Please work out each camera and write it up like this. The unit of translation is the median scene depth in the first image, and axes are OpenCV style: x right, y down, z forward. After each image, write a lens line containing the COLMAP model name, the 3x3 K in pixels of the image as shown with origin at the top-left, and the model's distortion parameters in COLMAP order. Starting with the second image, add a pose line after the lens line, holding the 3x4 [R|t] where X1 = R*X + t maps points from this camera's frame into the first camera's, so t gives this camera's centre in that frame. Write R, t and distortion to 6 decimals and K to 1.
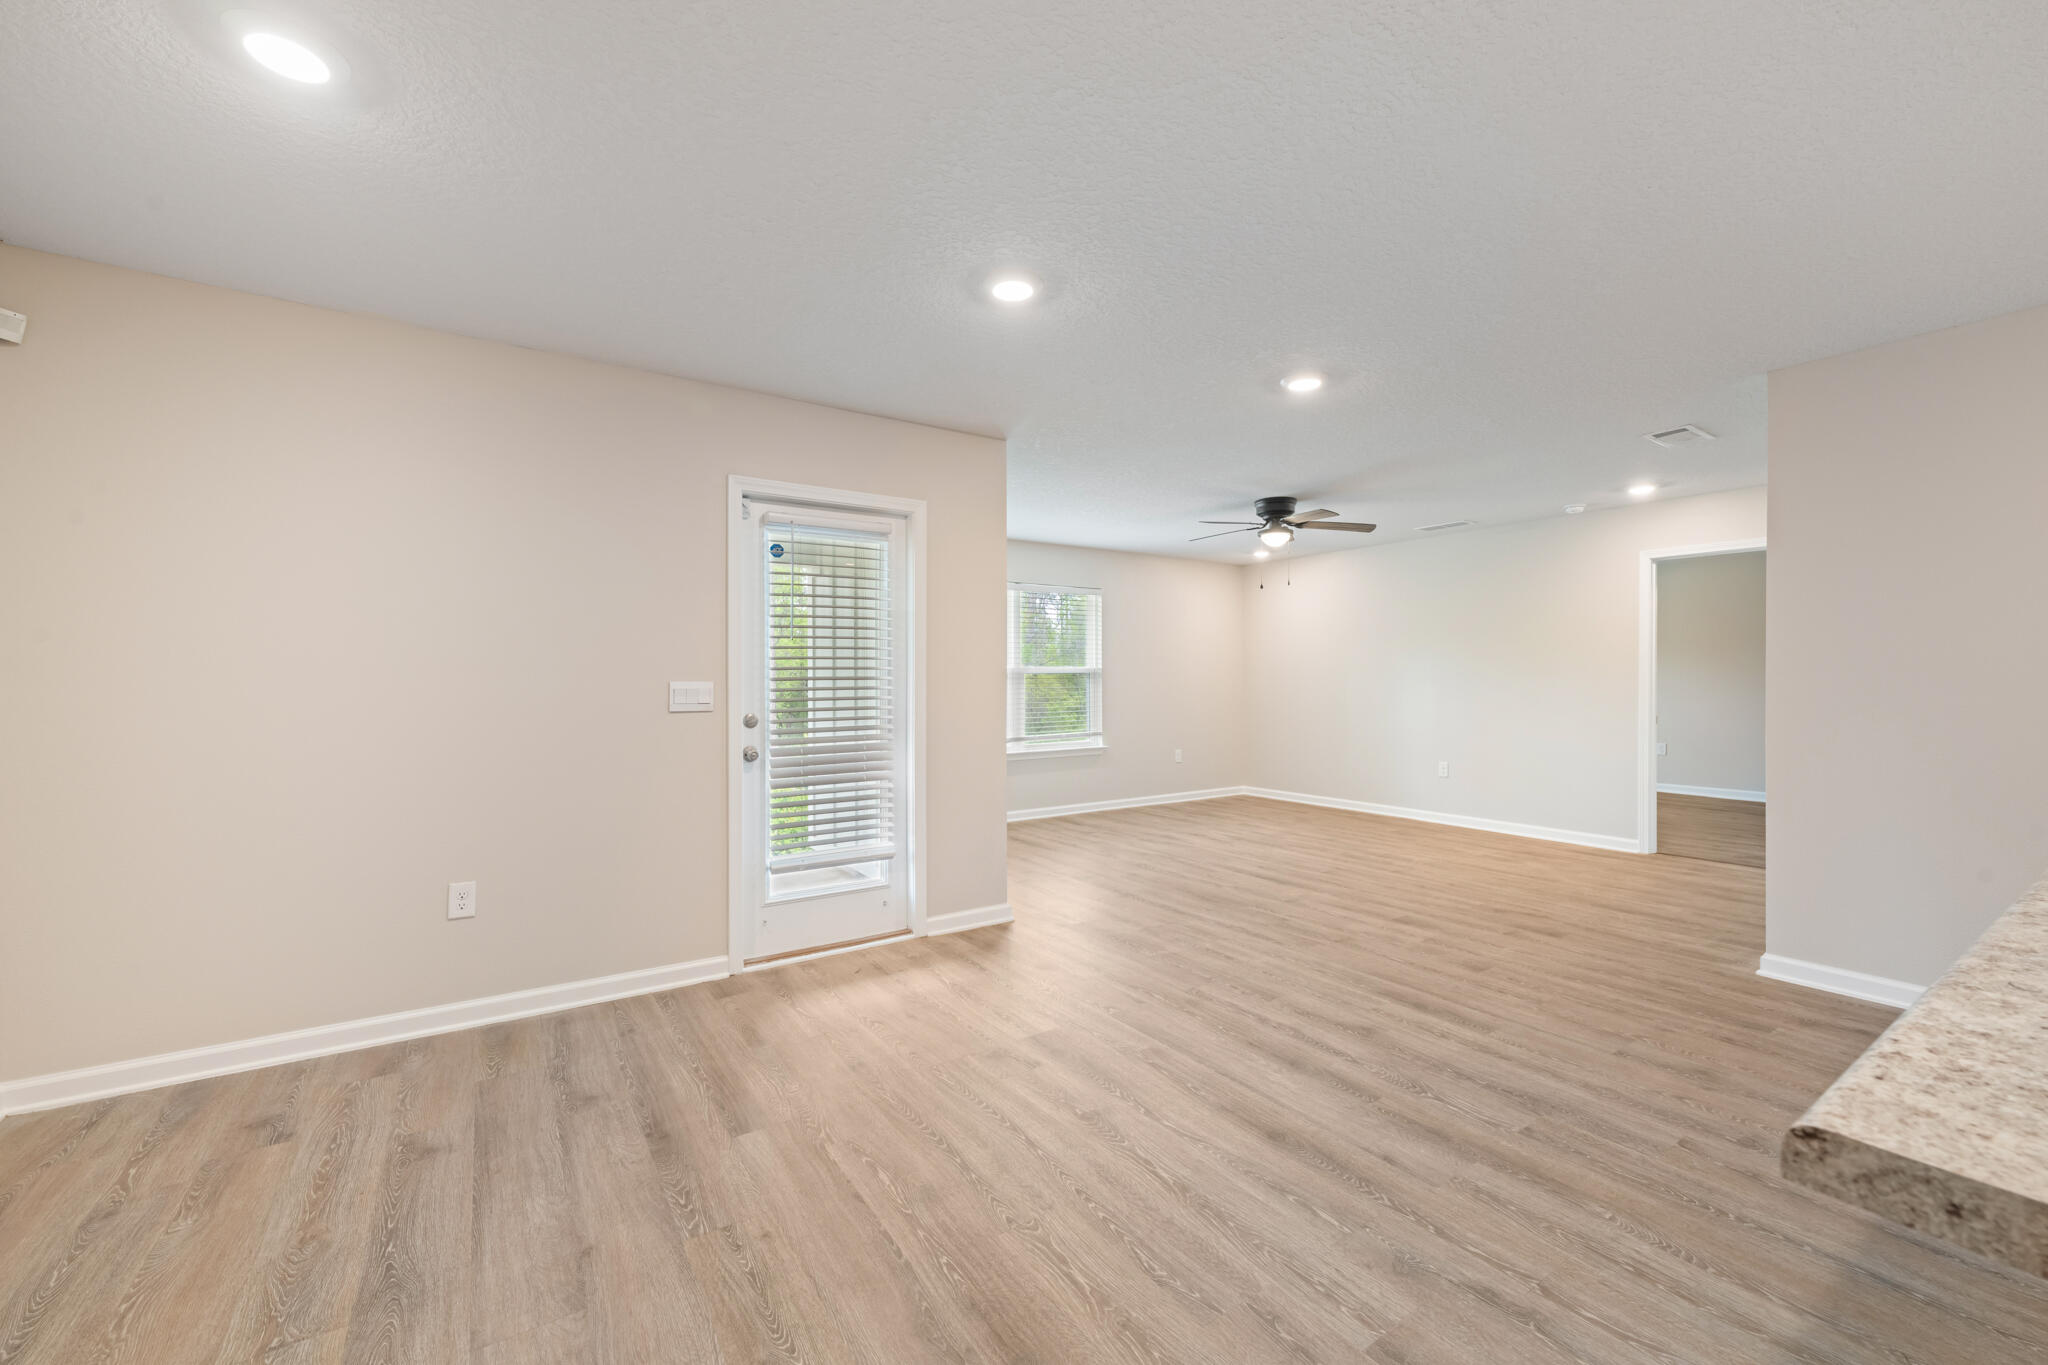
lens RADIAL K [[816.3, 0, 1024.0], [0, 816.3, 682.5], [0, 0, 1]] dist [-0.000130, -0.000036]
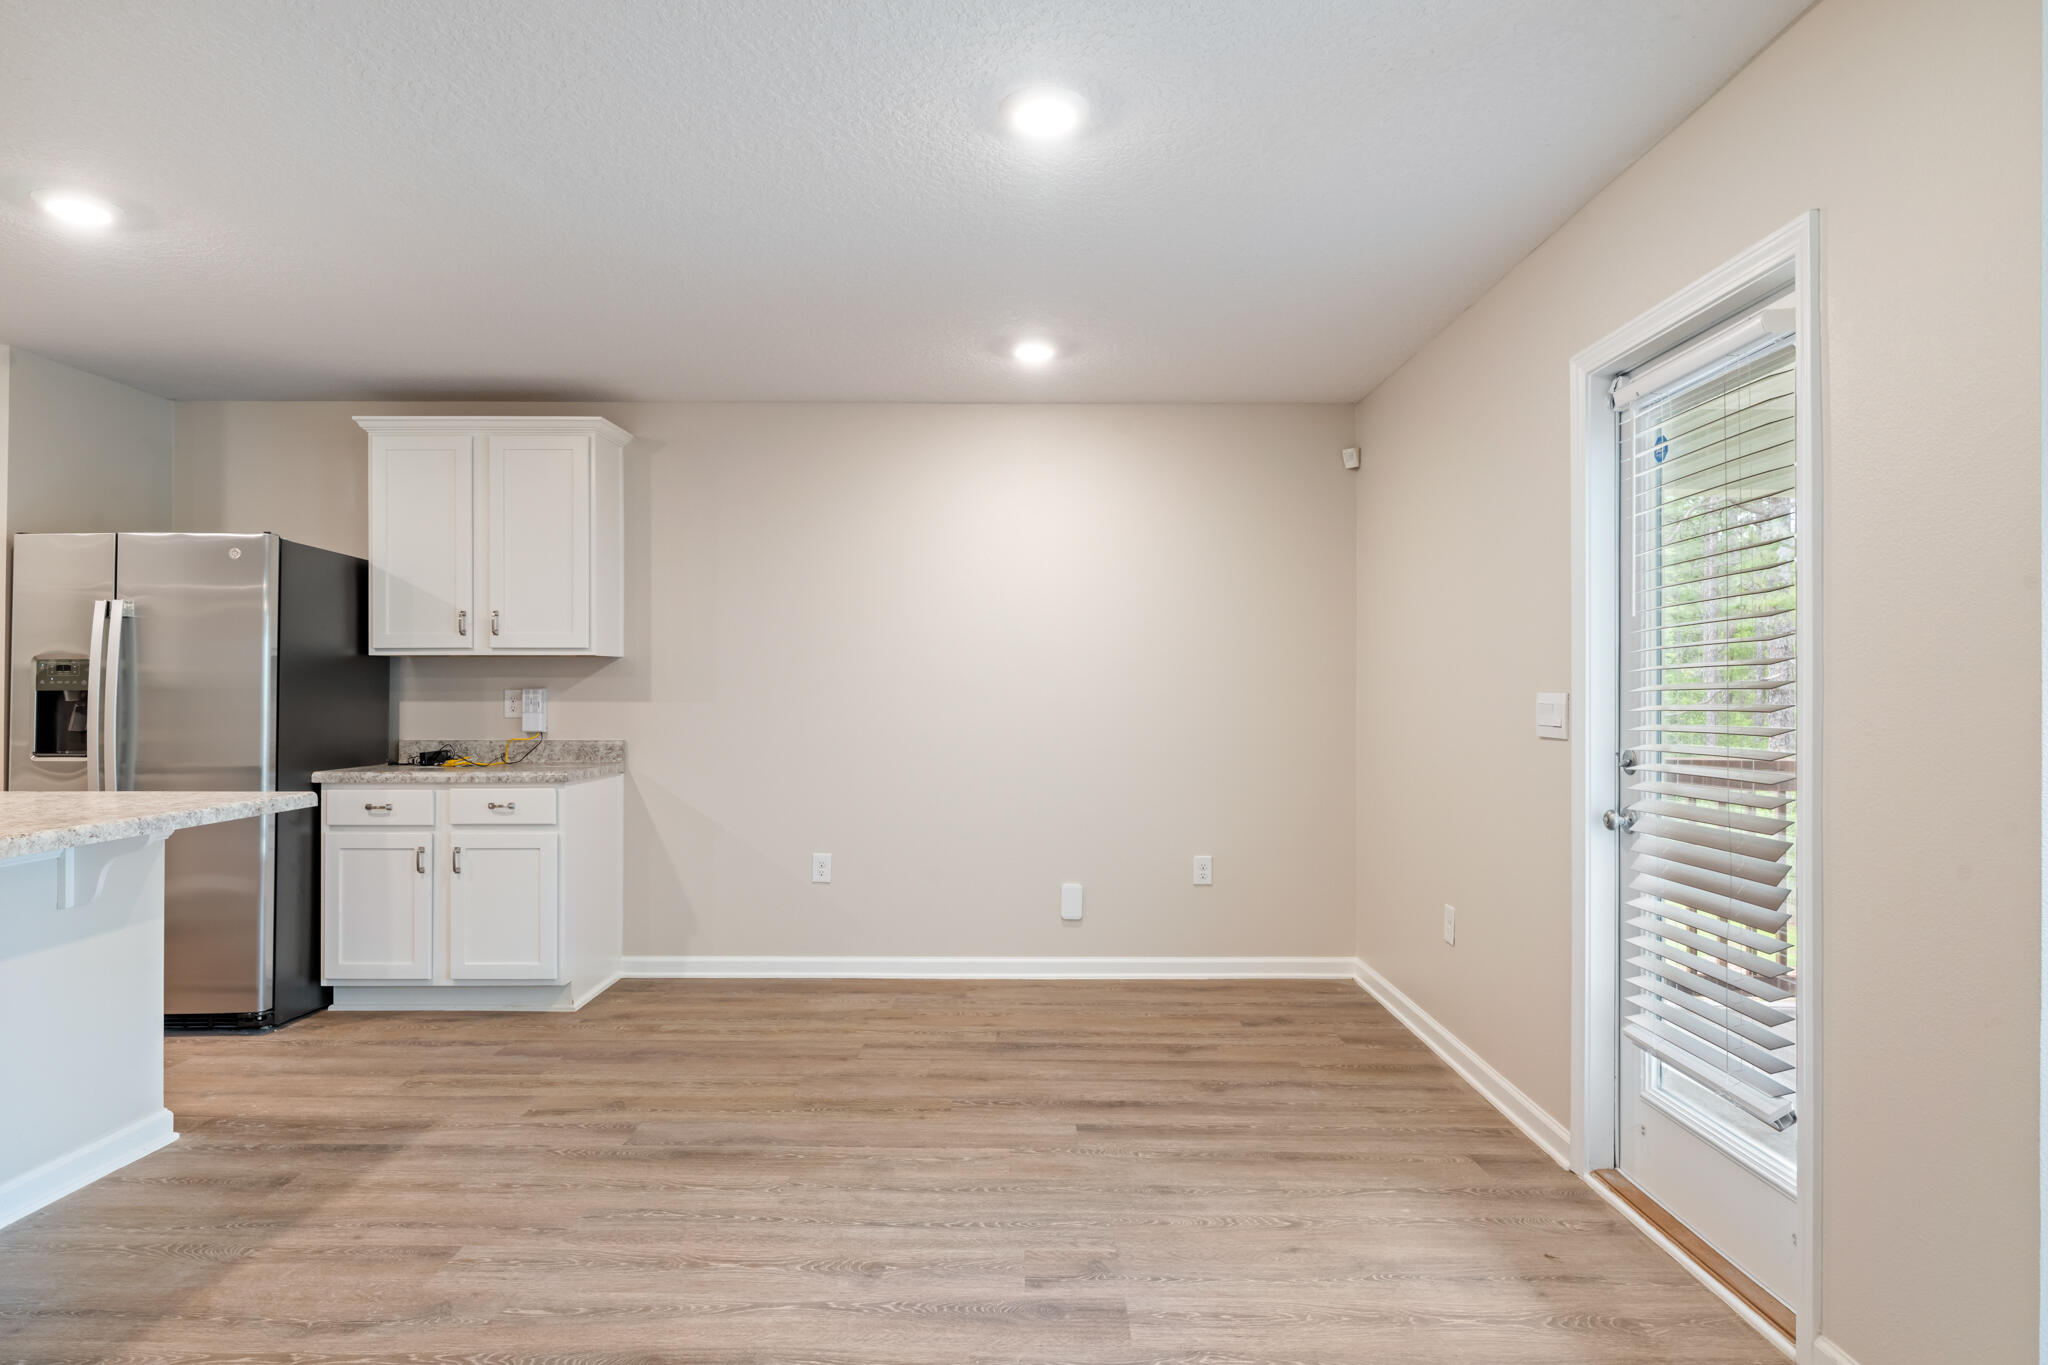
lens RADIAL K [[1161.9, 0, 1031.4], [0, 1161.9, 687.9], [0, 0, 1]] dist [-0.002904, 0.000196]
pose [[-0.554323, -0.002549, -0.832298, 0.588080], [-0.001235, 0.999997, -0.002240, -0.003283], [0.832301, -0.000214, -0.554325, 1.128725]]
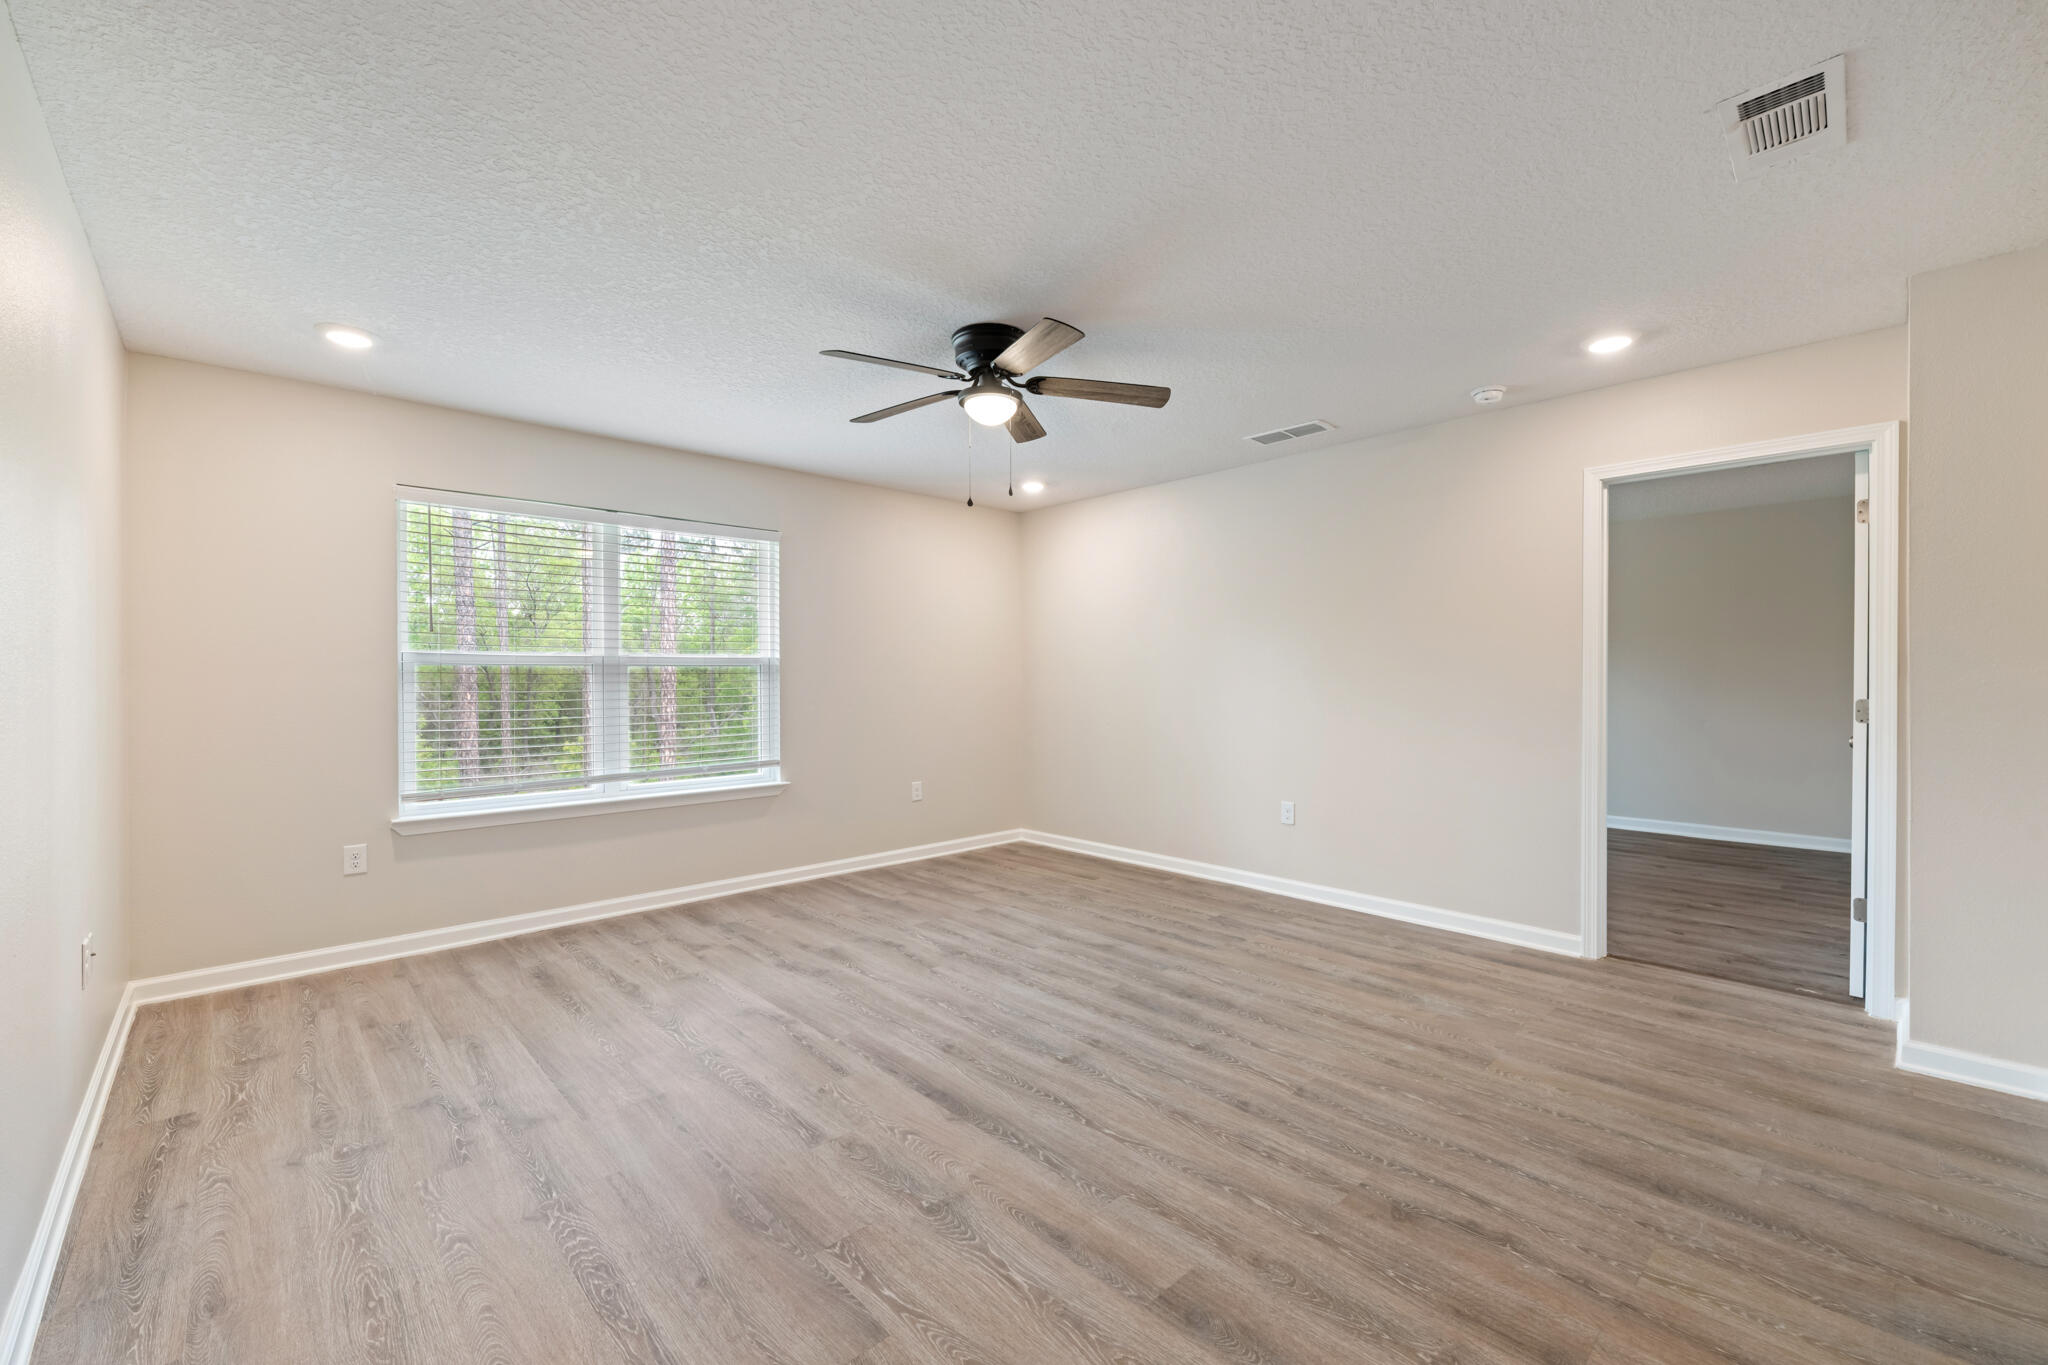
lens RADIAL K [[831.9, 0, 1024.0], [0, 831.9, 683.8], [0, 0, 1]] dist [-0.001235, 0.000115]
pose [[0.986343, -0.001259, 0.164702, 0.387170], [0.000420, 0.999987, 0.005129, -0.001953], [-0.164706, -0.004990, 0.986330, 0.745726]]
